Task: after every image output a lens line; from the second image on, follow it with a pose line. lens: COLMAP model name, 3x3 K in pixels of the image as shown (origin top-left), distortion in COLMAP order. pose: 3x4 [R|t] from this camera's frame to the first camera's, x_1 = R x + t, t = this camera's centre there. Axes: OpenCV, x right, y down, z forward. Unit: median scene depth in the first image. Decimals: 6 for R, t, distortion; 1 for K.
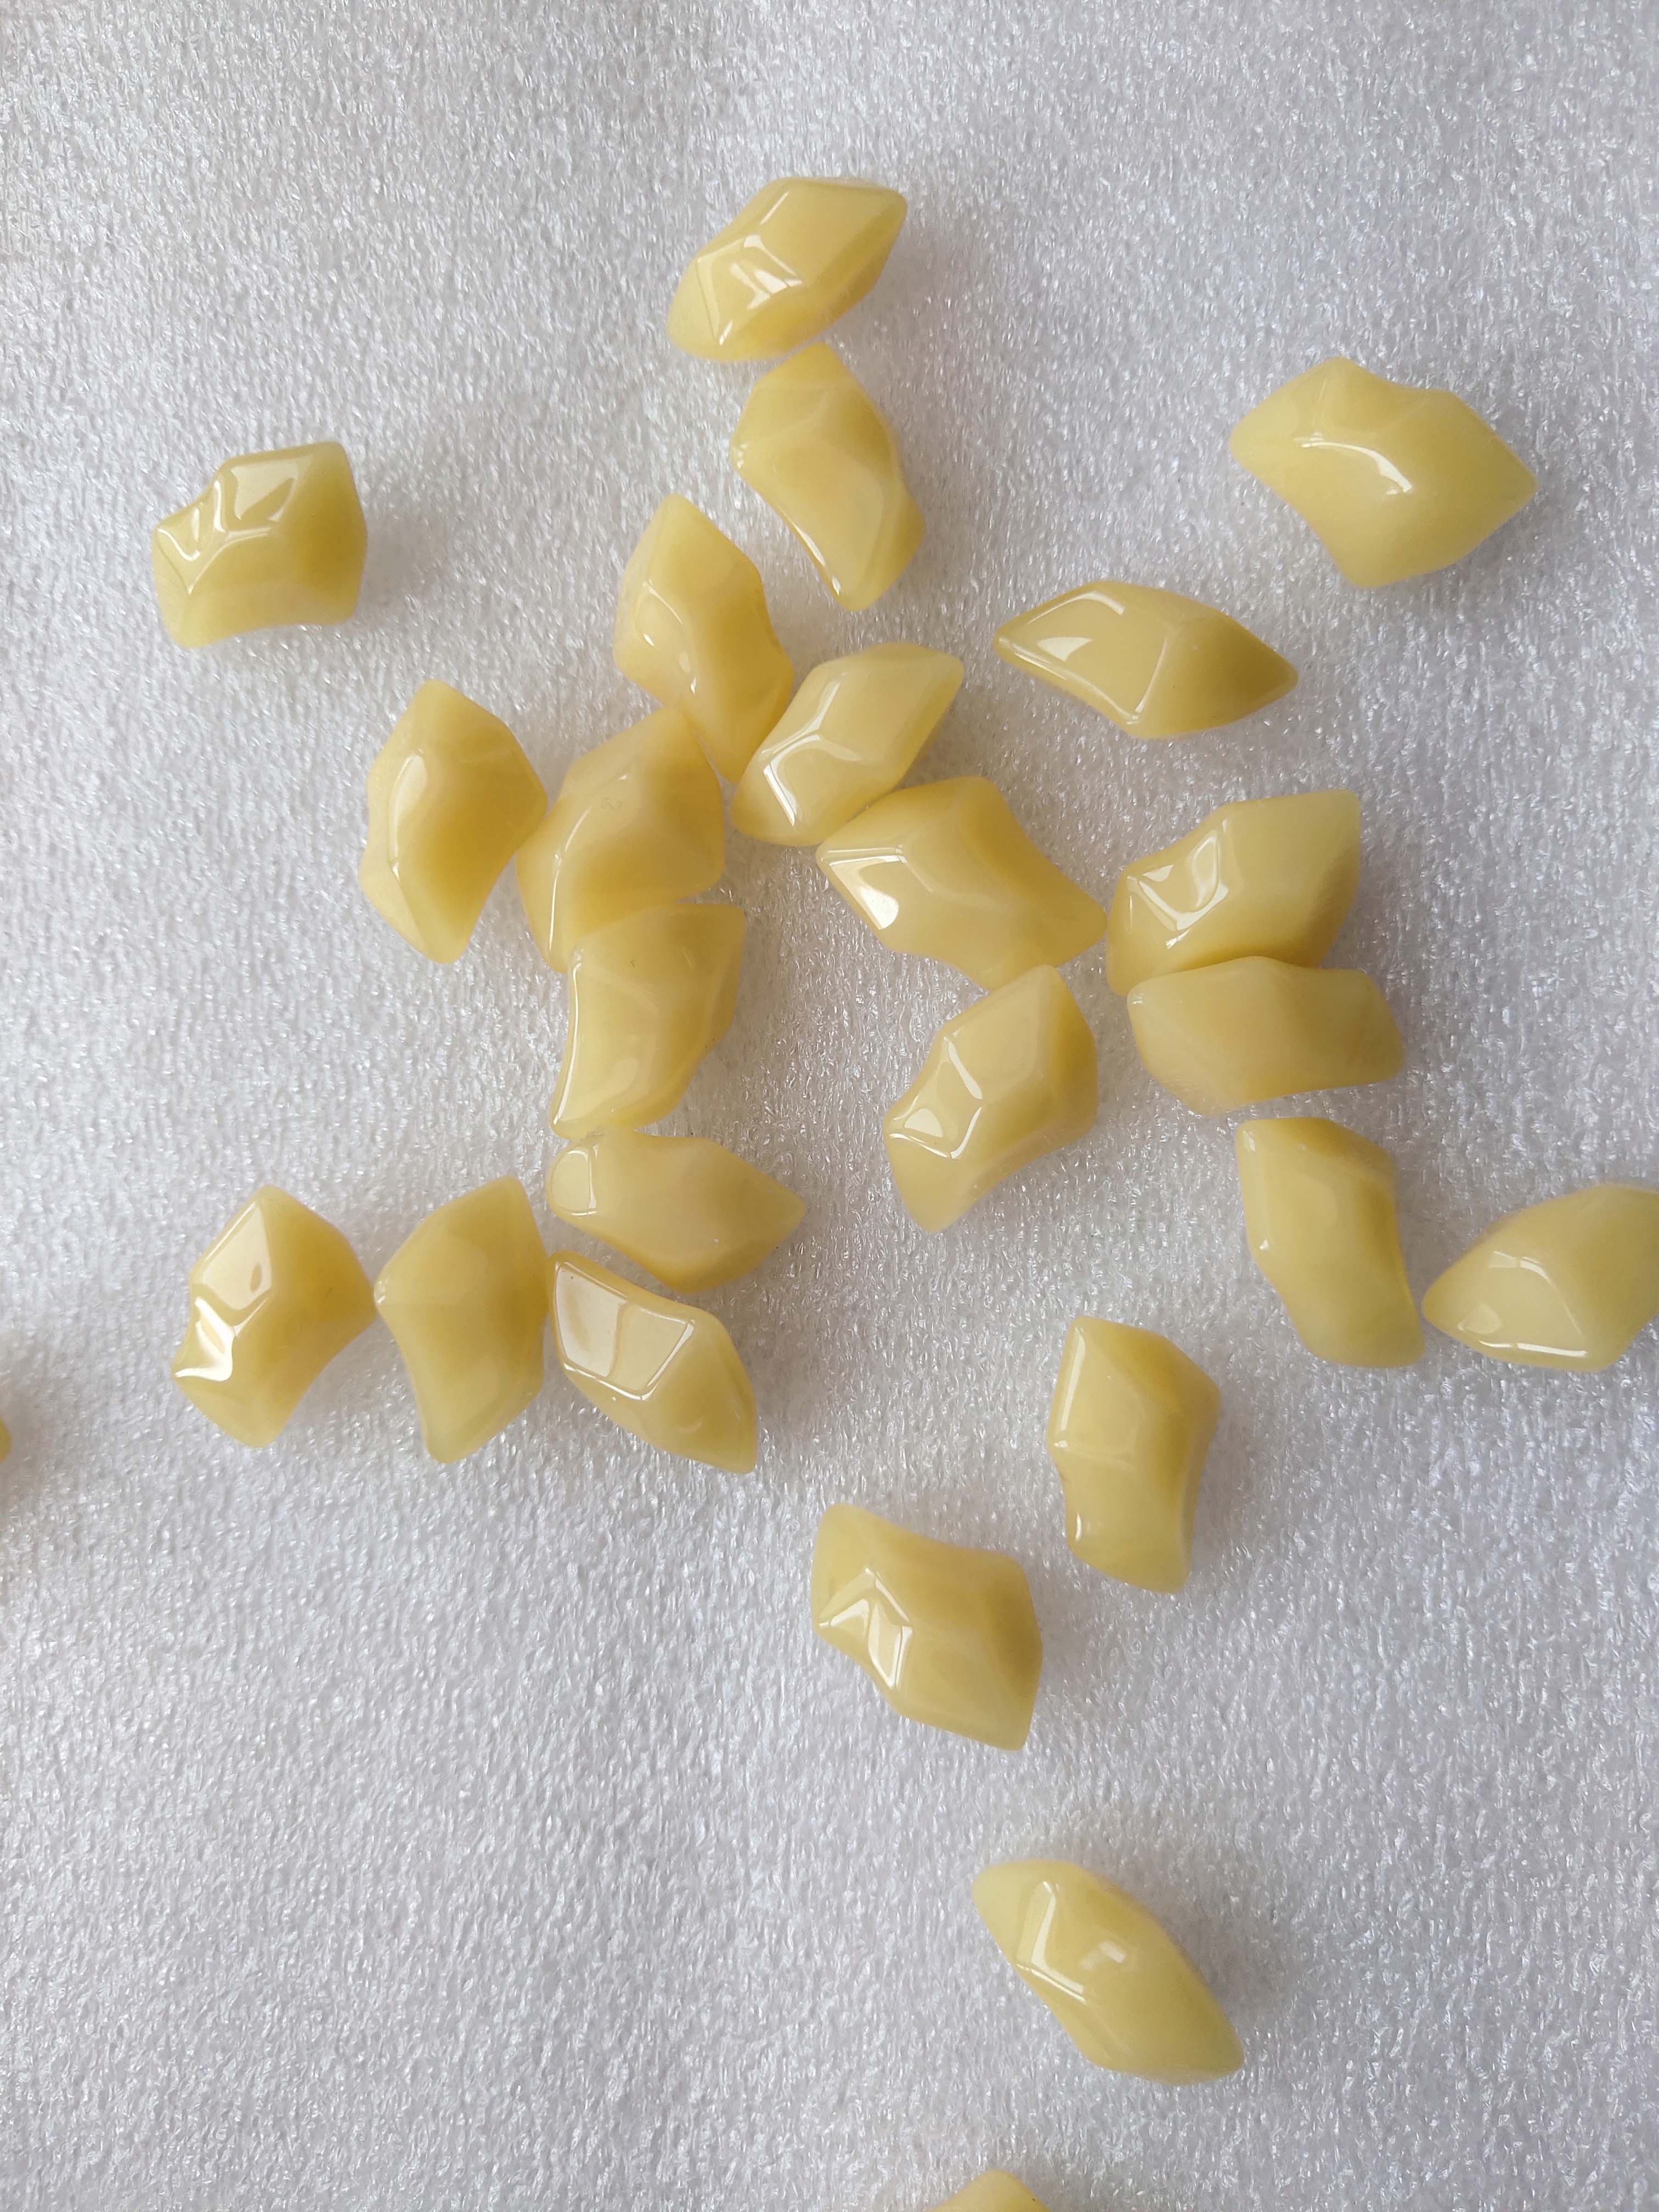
lens RADIAL K [[1872.7, 0, 827.3], [0, 1872.7, 1111.5], [0, 0, 1]] dist [-0.054855, -0.000325]
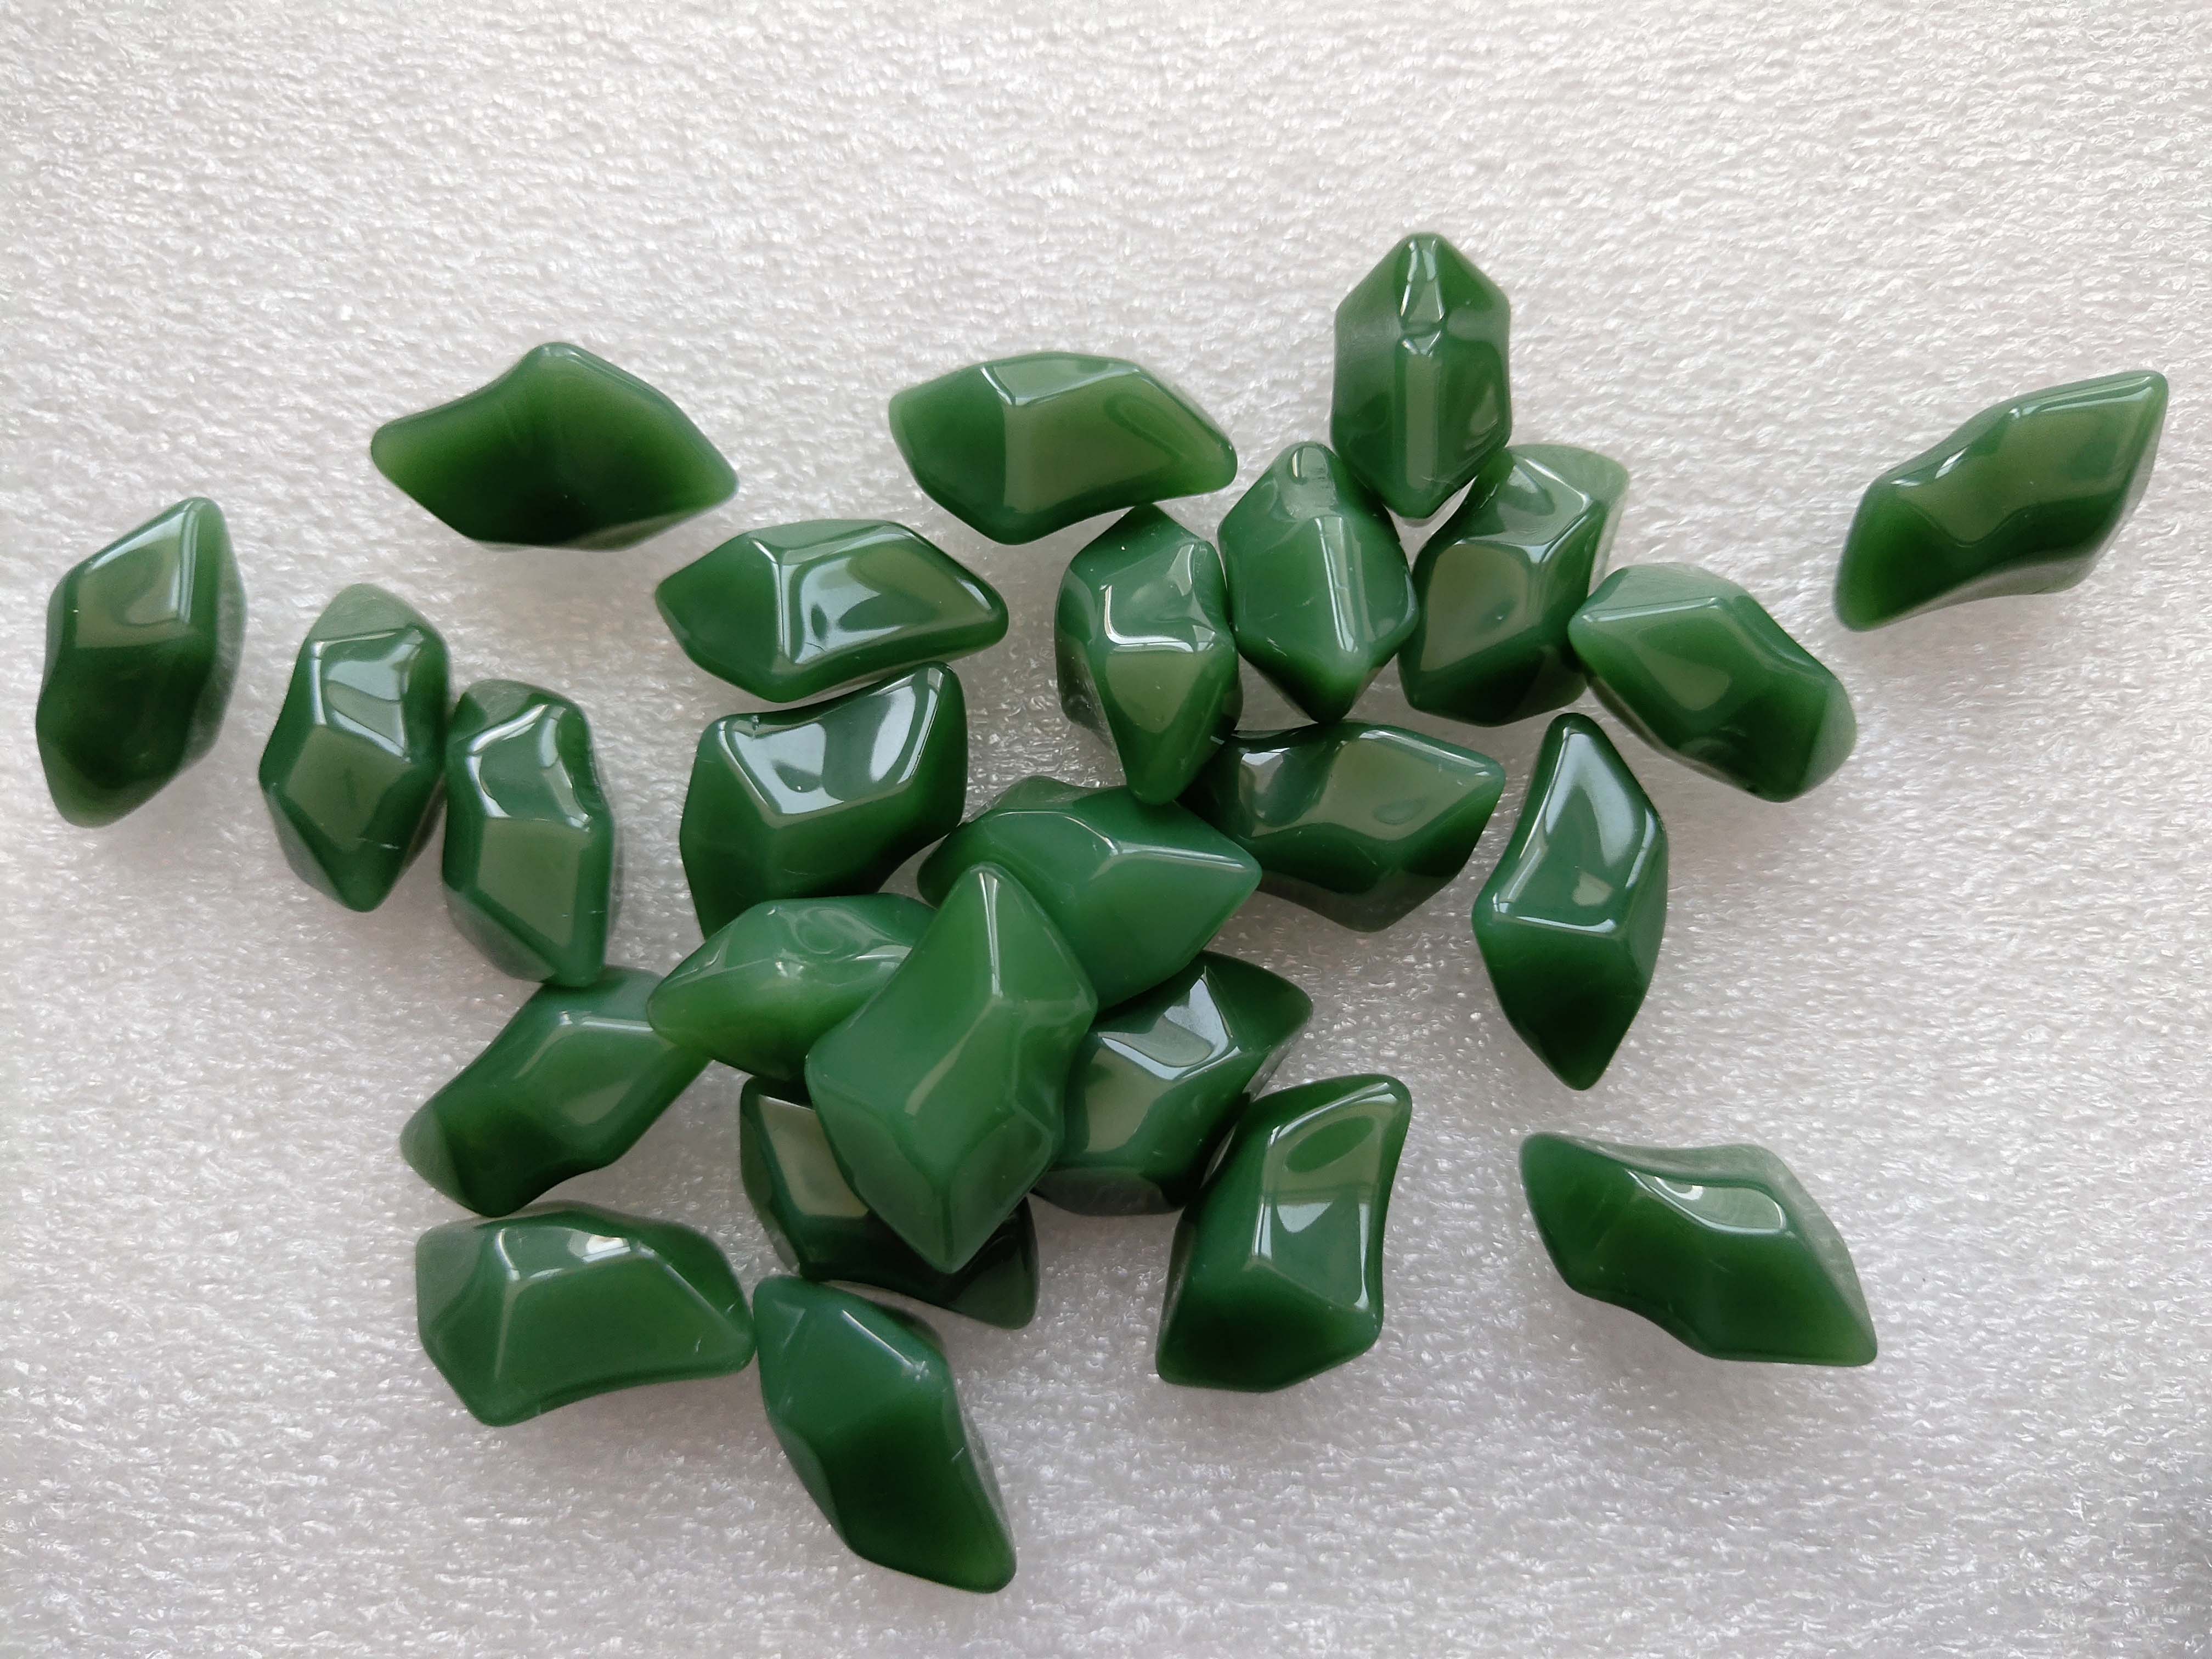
lens RADIAL K [[1872.7, 0, 1108.9], [0, 1872.7, 835.0], [0, 0, 1]] dist [-0.054855, -0.000325]
pose [[-0.006460, 0.999703, 0.023481, 0.015792], [-0.999433, -0.007231, 0.032896, -0.001042], [0.033056, -0.023256, 0.999183, 0.189874]]
